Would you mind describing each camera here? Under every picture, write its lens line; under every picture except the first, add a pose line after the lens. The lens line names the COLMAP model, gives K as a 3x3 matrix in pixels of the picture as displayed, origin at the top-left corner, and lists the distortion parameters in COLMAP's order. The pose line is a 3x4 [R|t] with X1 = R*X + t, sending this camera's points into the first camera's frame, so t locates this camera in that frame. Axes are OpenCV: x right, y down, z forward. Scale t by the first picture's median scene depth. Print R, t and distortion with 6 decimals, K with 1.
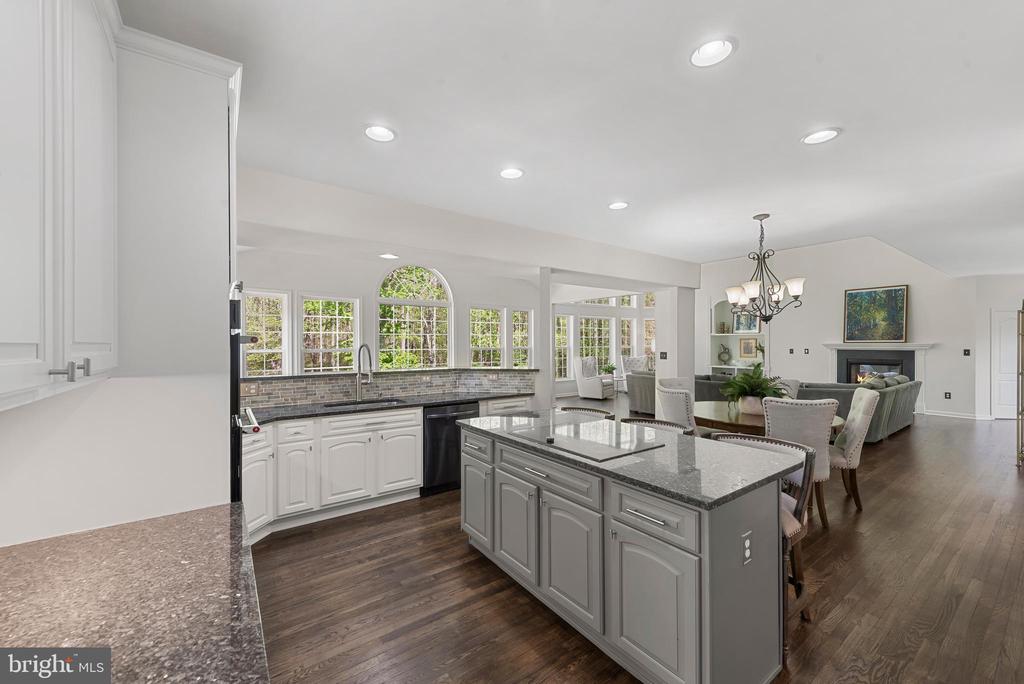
lens RADIAL K [[403.6, 0, 508.2], [0, 403.6, 341.2], [0, 0, 1]] dist [0.012479, 0.000189]
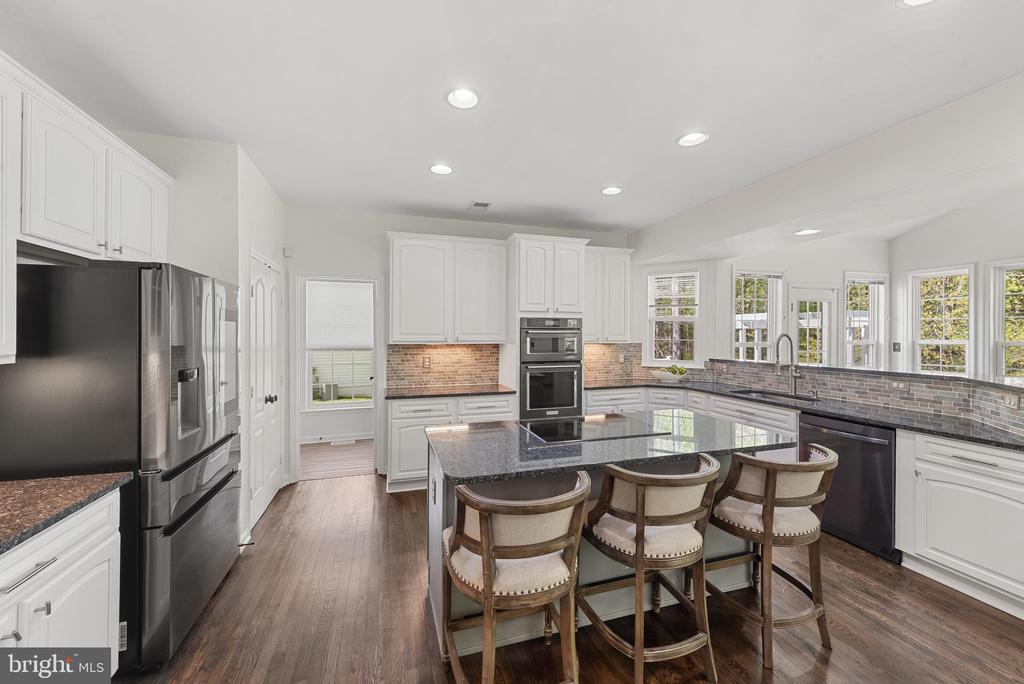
lens RADIAL K [[403.6, 0, 510.5], [0, 403.6, 336.9], [0, 0, 1]] dist [0.012479, 0.000189]
pose [[-0.312320, -0.003955, -0.949969, 0.691211], [-0.016387, 0.999865, 0.001225, 0.028169], [0.949836, 0.015949, -0.312343, 0.700663]]
